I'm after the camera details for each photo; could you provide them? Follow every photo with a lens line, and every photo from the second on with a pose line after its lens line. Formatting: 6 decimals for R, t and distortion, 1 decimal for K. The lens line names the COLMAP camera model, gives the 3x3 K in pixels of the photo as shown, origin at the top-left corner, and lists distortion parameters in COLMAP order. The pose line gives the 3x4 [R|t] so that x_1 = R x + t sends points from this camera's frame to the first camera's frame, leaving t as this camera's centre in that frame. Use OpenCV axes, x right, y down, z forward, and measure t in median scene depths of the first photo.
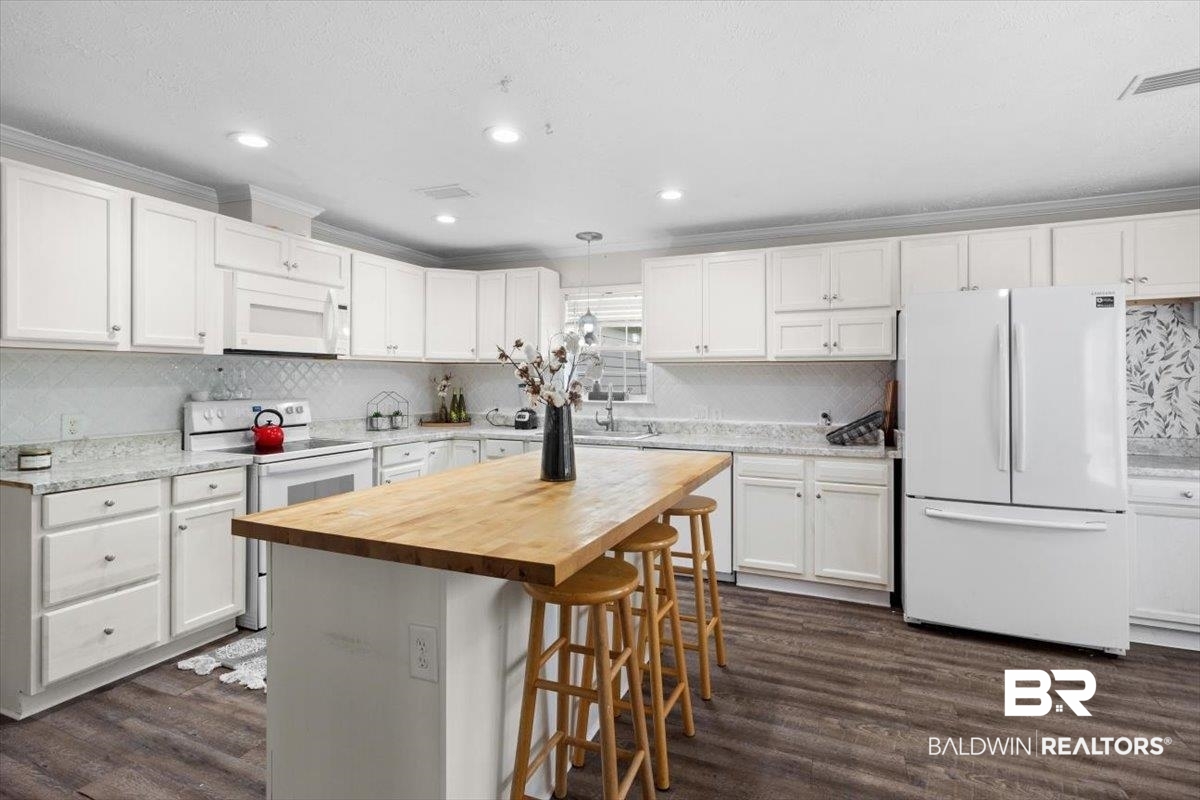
lens RADIAL K [[559.7, 0, 617.5], [0, 559.7, 381.4], [0, 0, 1]] dist [-0.000581, -0.000036]
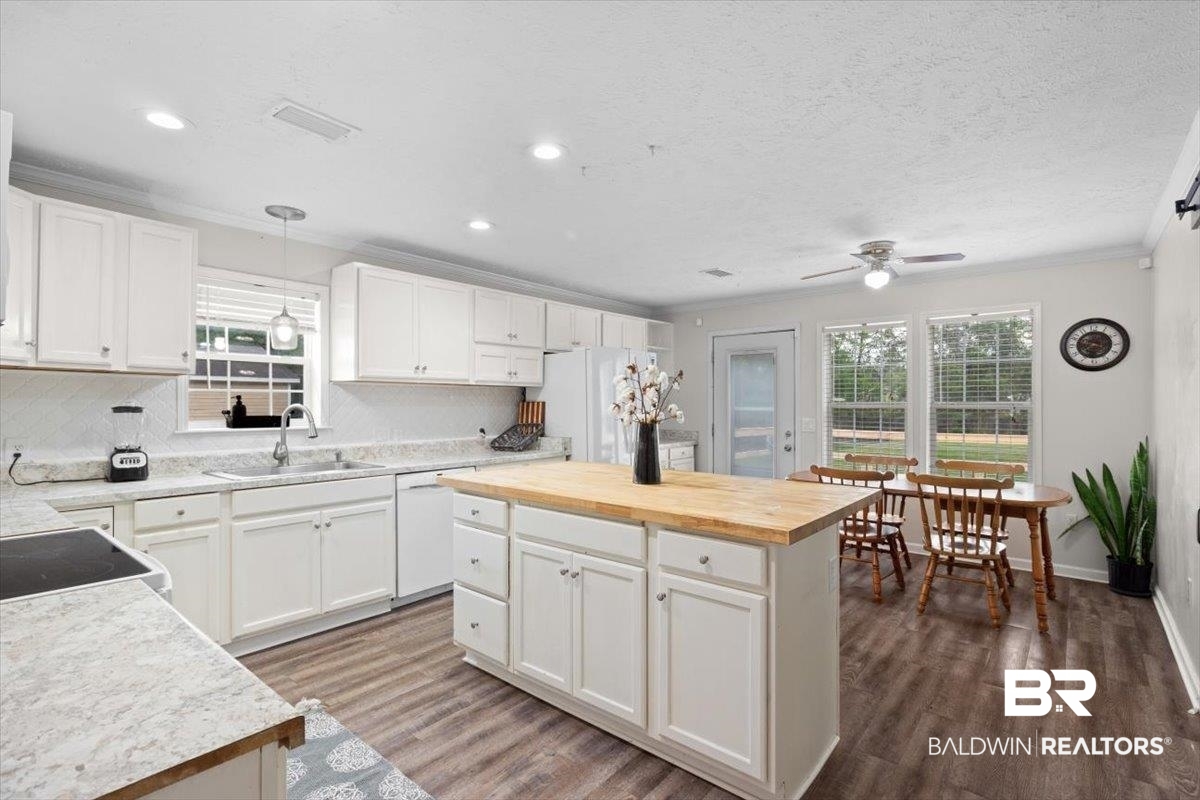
lens RADIAL K [[567.8, 0, 600.0], [0, 567.8, 400.0], [0, 0, 1]] dist [0.003295, -0.000176]
pose [[0.297030, 0.004939, 0.954855, -0.753683], [0.003800, 0.999973, -0.006355, 0.004485], [-0.954860, 0.005516, 0.297004, 0.407874]]
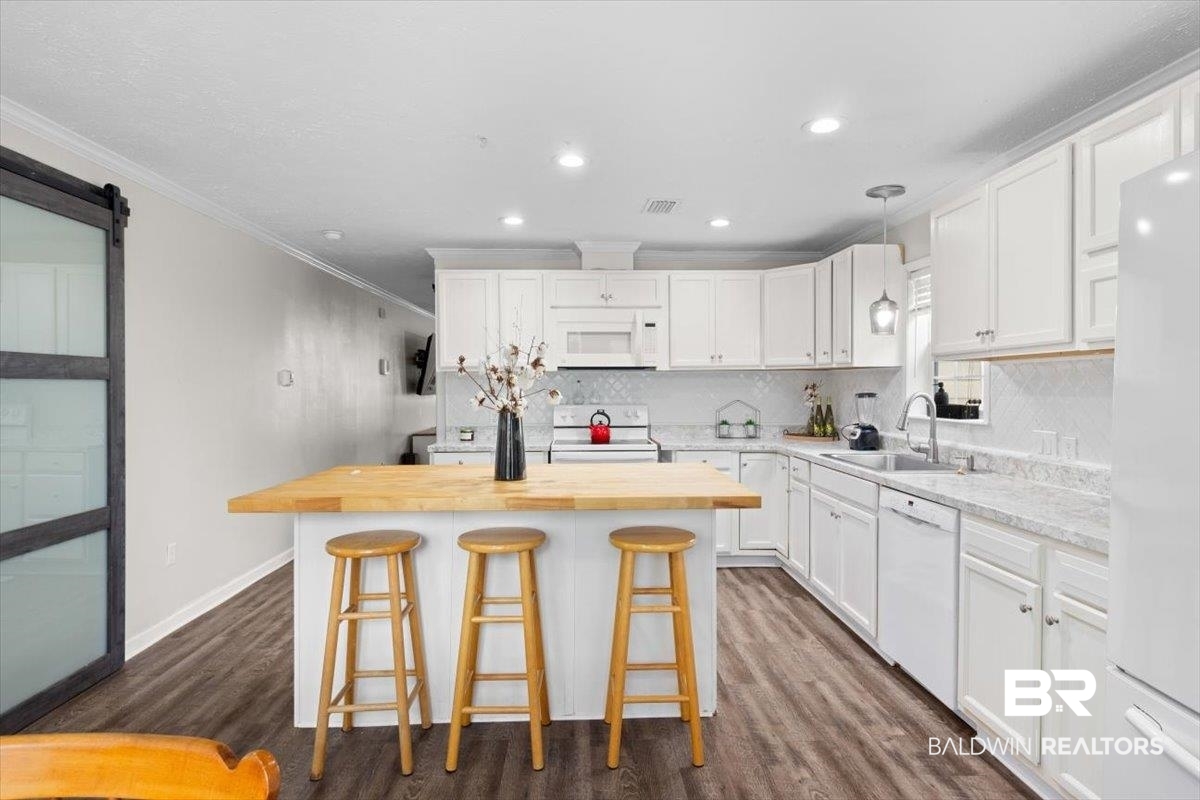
lens RADIAL K [[626.8, 0, 600.0], [0, 626.8, 400.0], [0, 0, 1]] dist [-0.001172, -0.000575]
pose [[0.425237, 0.013565, -0.904980, 0.606337], [0.001262, 0.999878, 0.015581, -0.000012], [0.905081, -0.007768, 0.425168, 0.356003]]
